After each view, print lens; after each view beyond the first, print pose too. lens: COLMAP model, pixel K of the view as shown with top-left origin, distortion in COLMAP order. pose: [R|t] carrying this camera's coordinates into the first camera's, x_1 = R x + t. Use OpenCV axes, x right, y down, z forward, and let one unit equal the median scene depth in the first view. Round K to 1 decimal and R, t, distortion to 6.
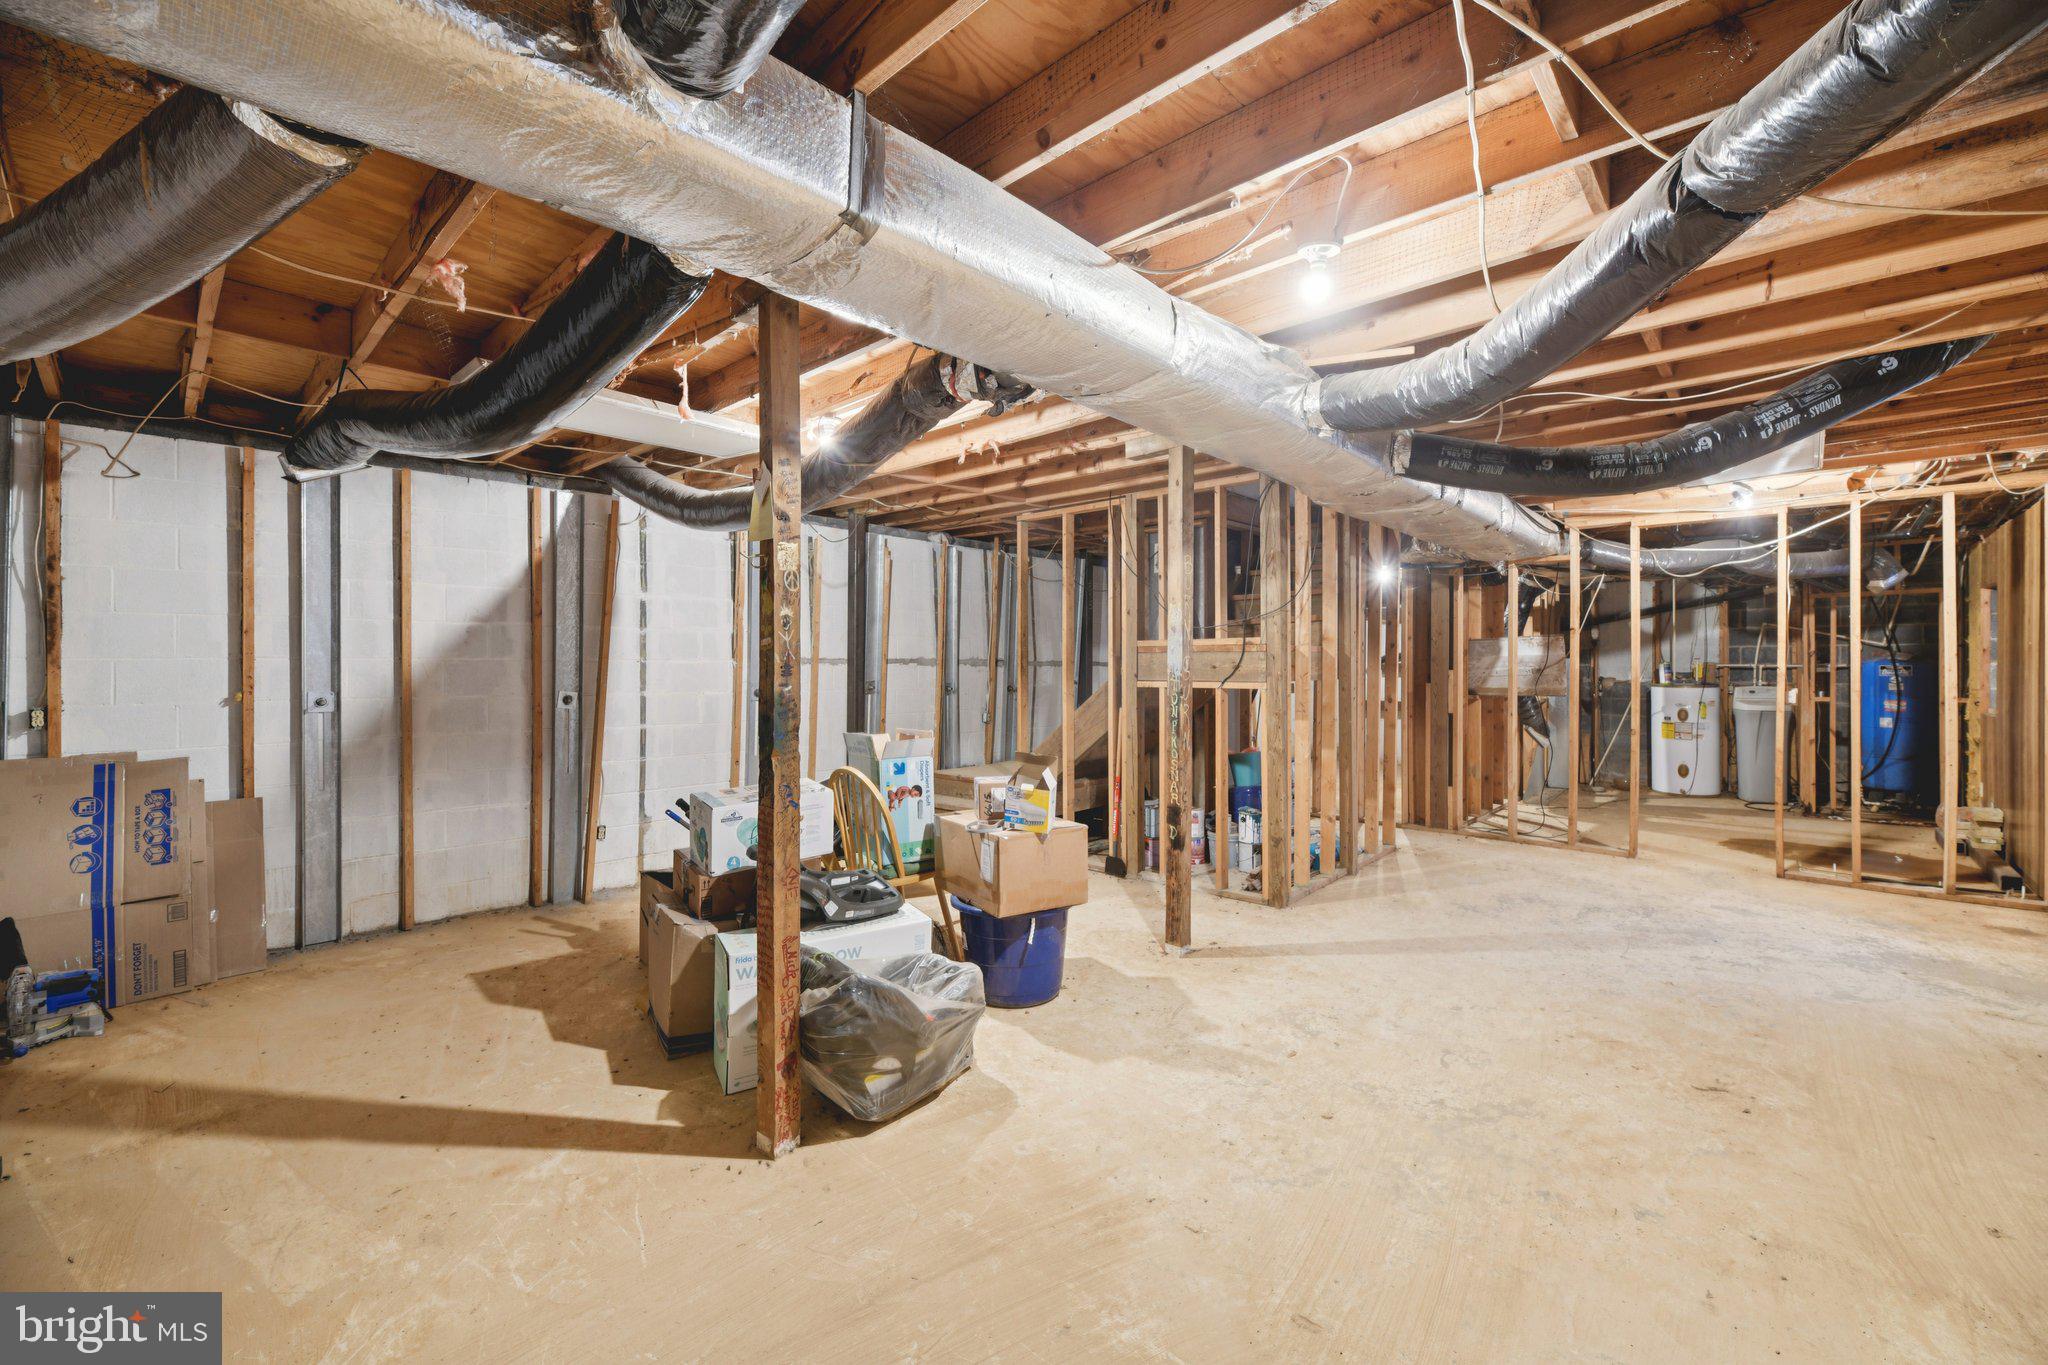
lens RADIAL K [[834.3, 0, 1032.8], [0, 834.3, 661.1], [0, 0, 1]] dist [-0.000528, -0.000177]
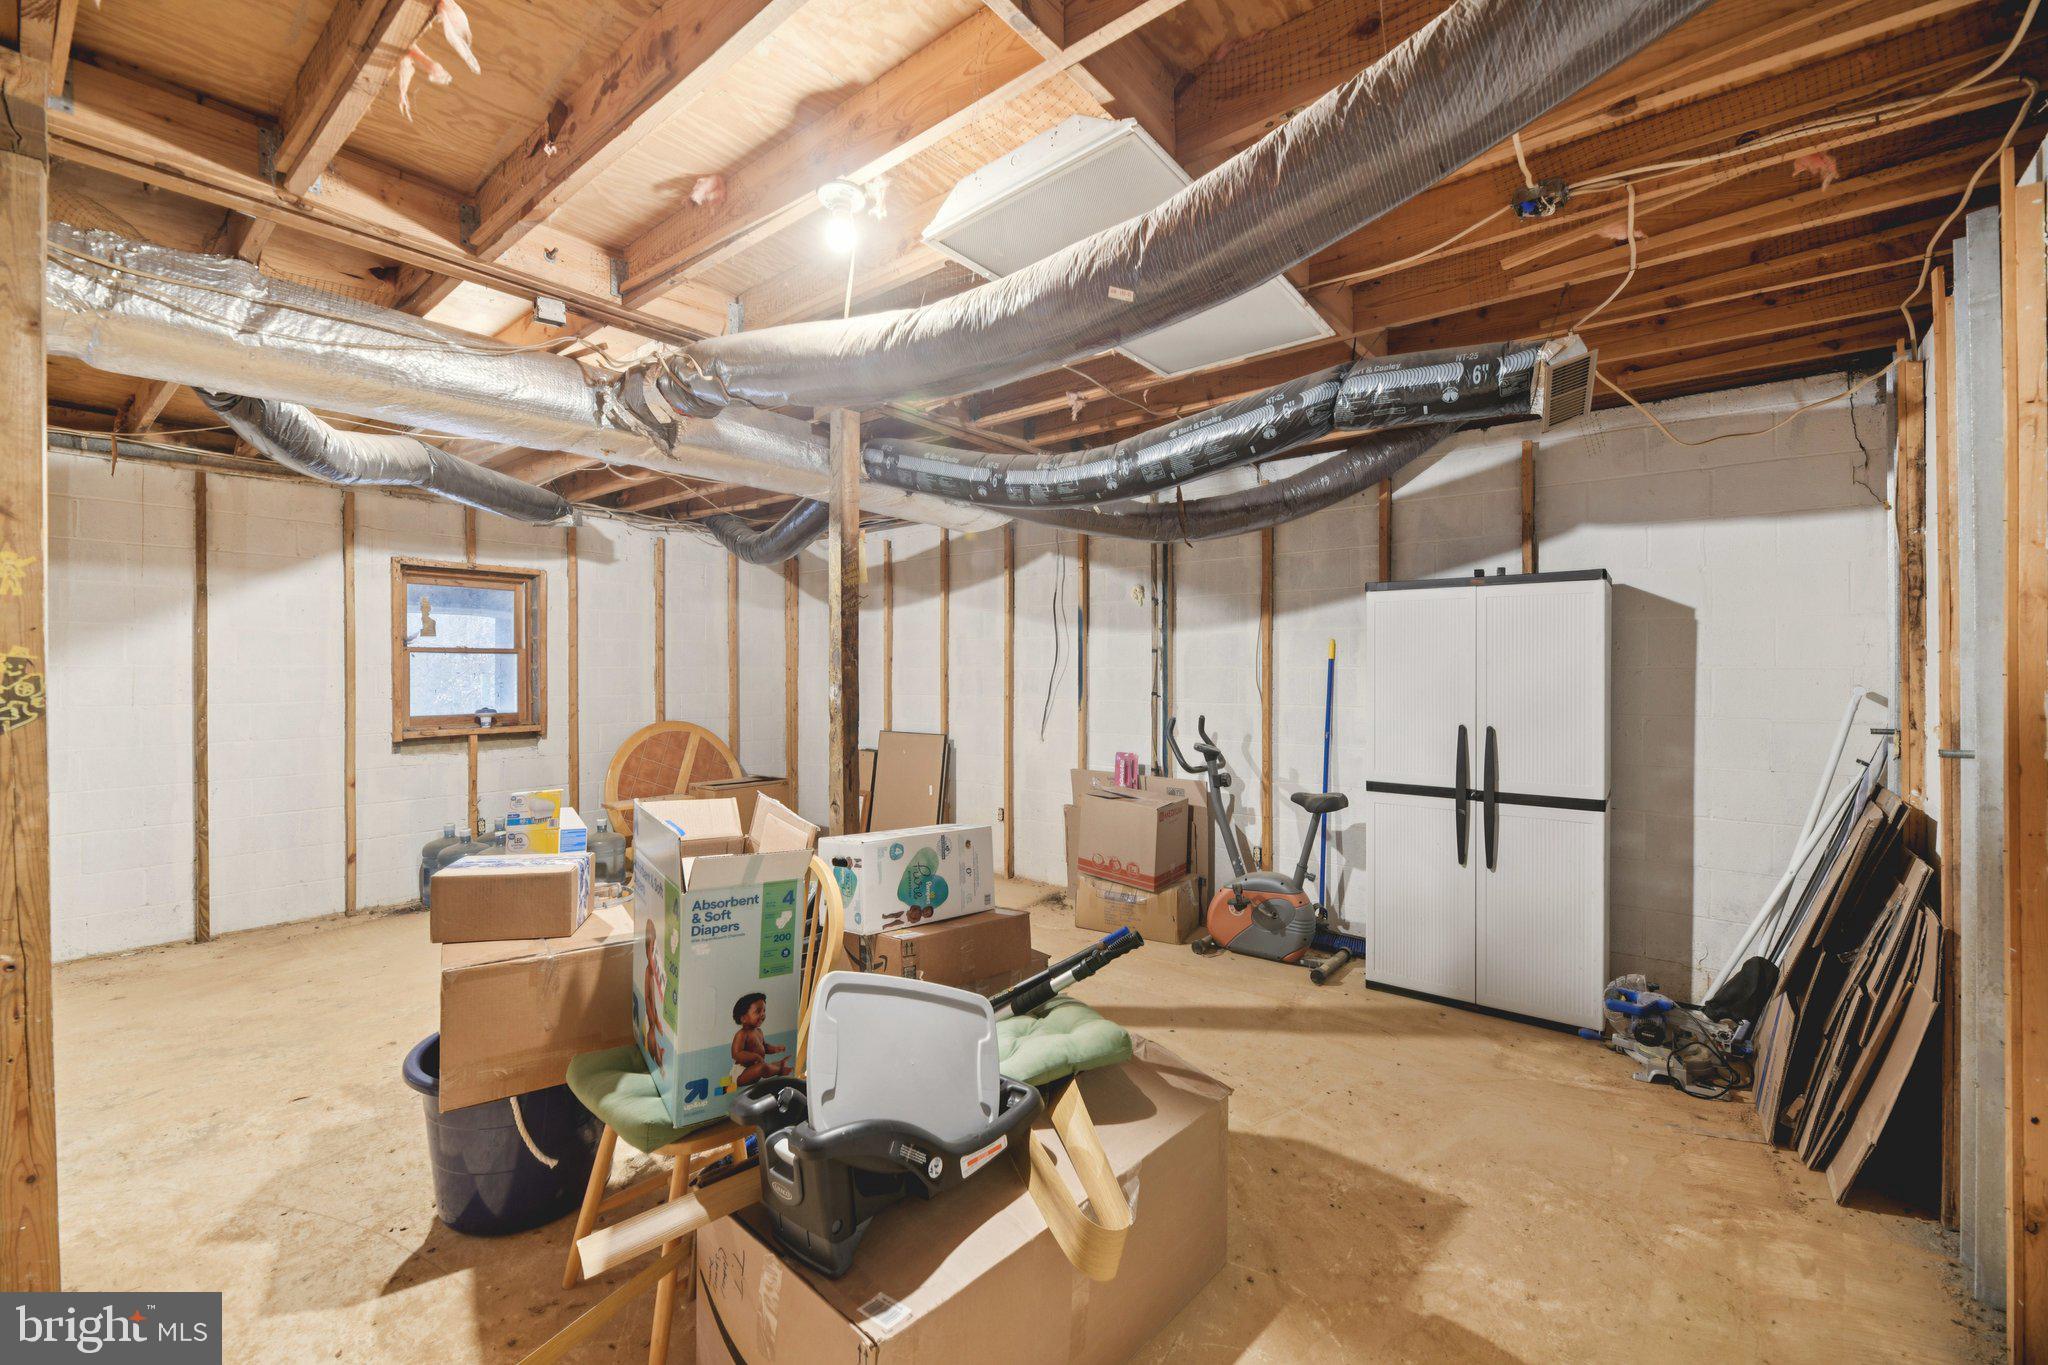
lens RADIAL K [[827.4, 0, 1024.0], [0, 827.4, 682.5], [0, 0, 1]] dist [-0.001047, -0.000141]
pose [[-0.997874, -0.001075, -0.065158, -0.361745], [-0.001852, 0.999928, 0.011866, 0.006577], [0.065141, 0.011961, -0.997804, 1.691526]]
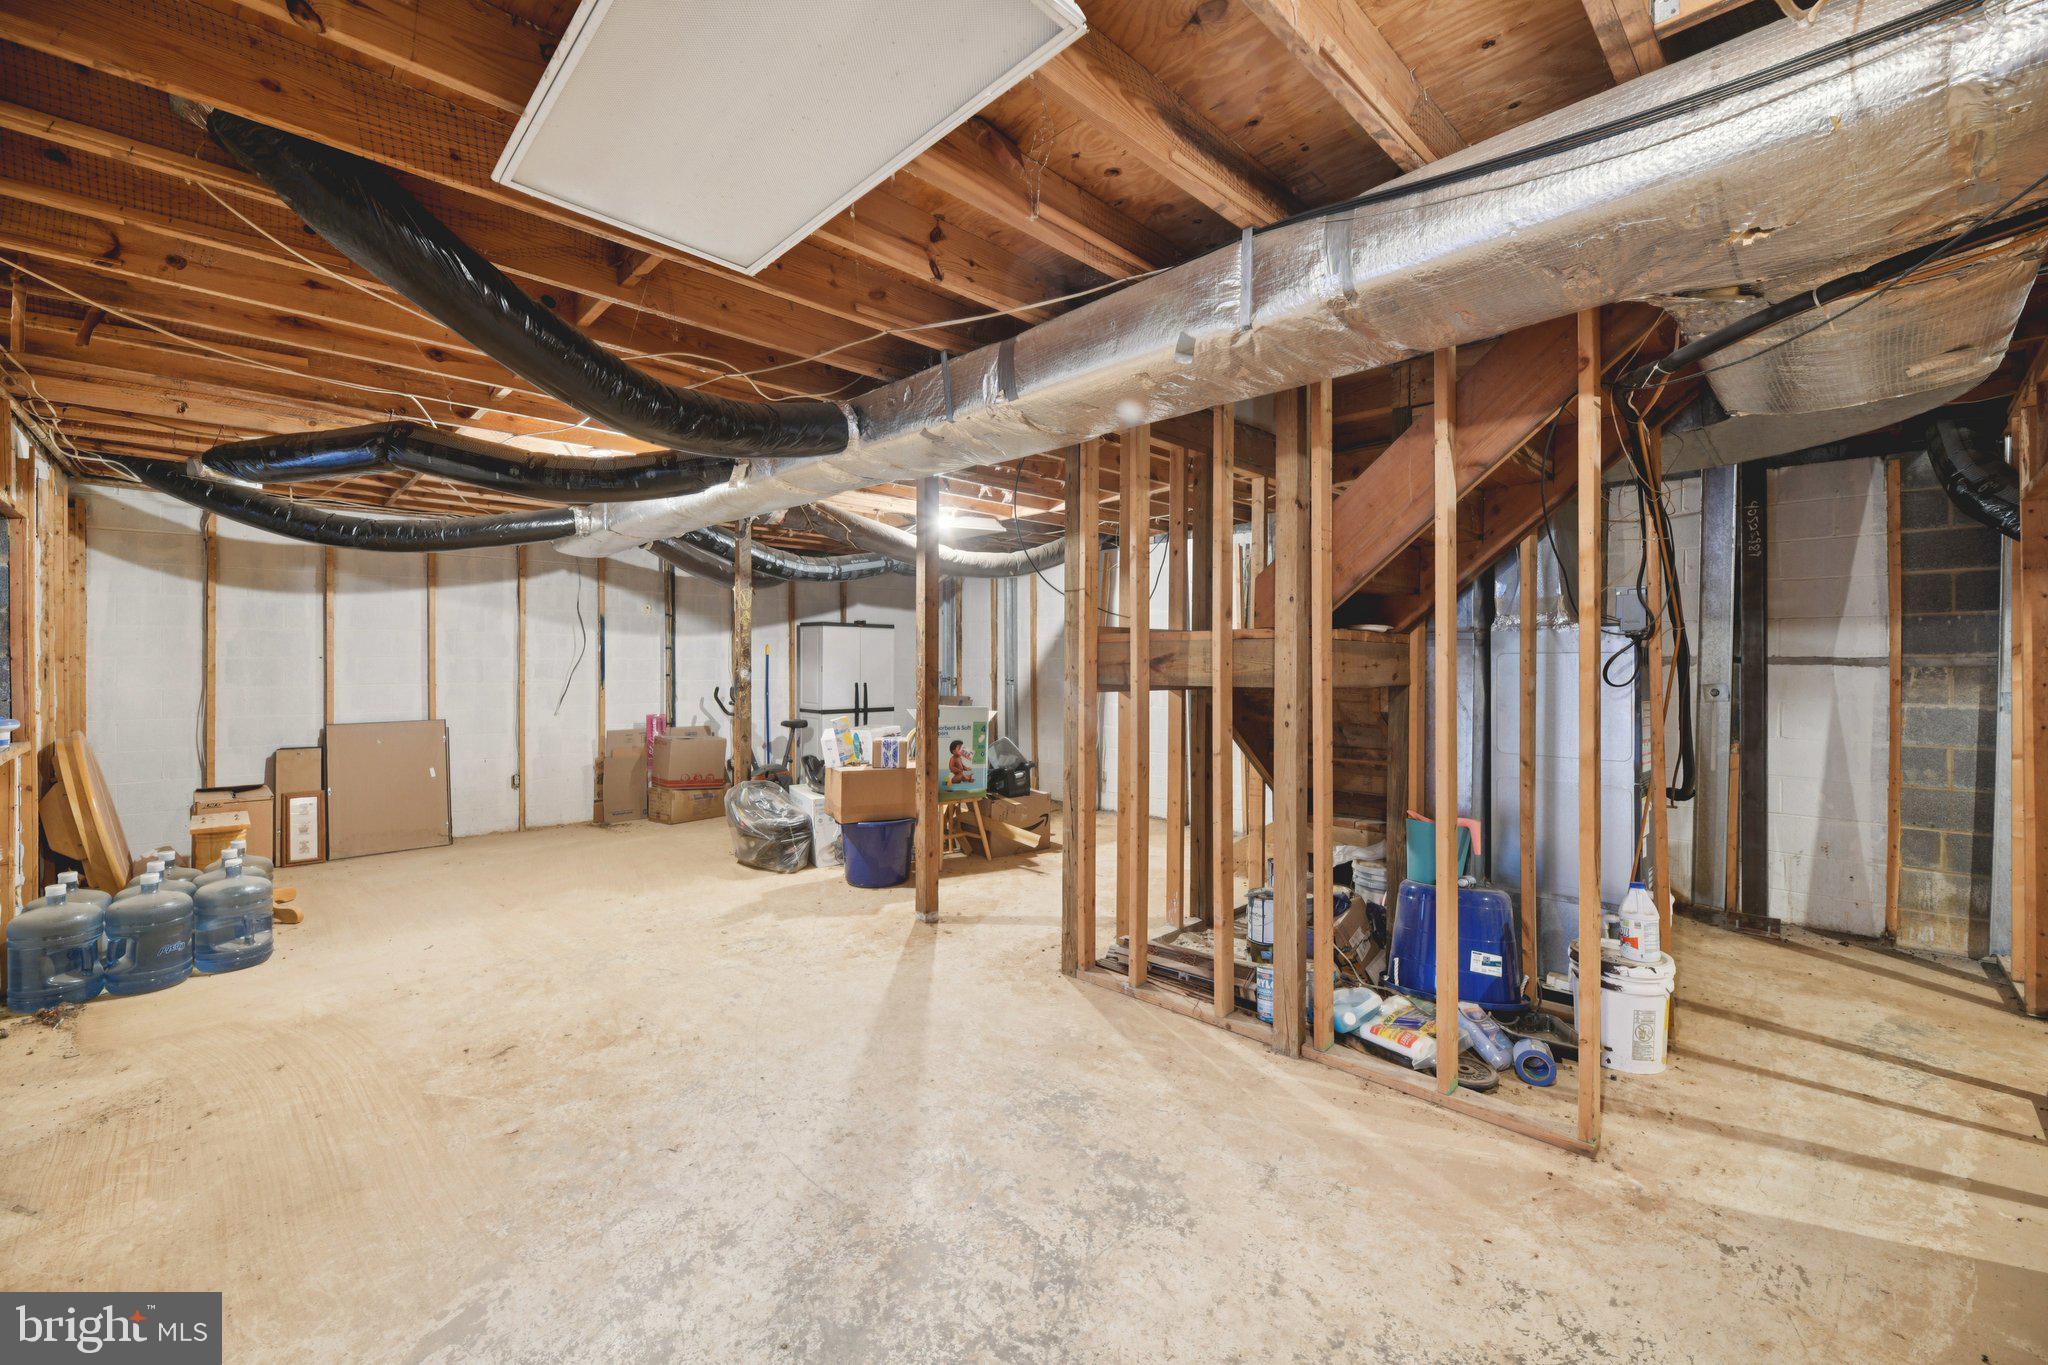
lens RADIAL K [[834.3, 0, 1032.8], [0, 834.3, 661.1], [0, 0, 1]] dist [-0.000528, -0.000177]
pose [[-0.055222, -0.001036, -0.998474, 1.486490], [0.001495, 0.999998, -0.001120, 0.008336], [0.998473, -0.001555, -0.055220, 1.399030]]
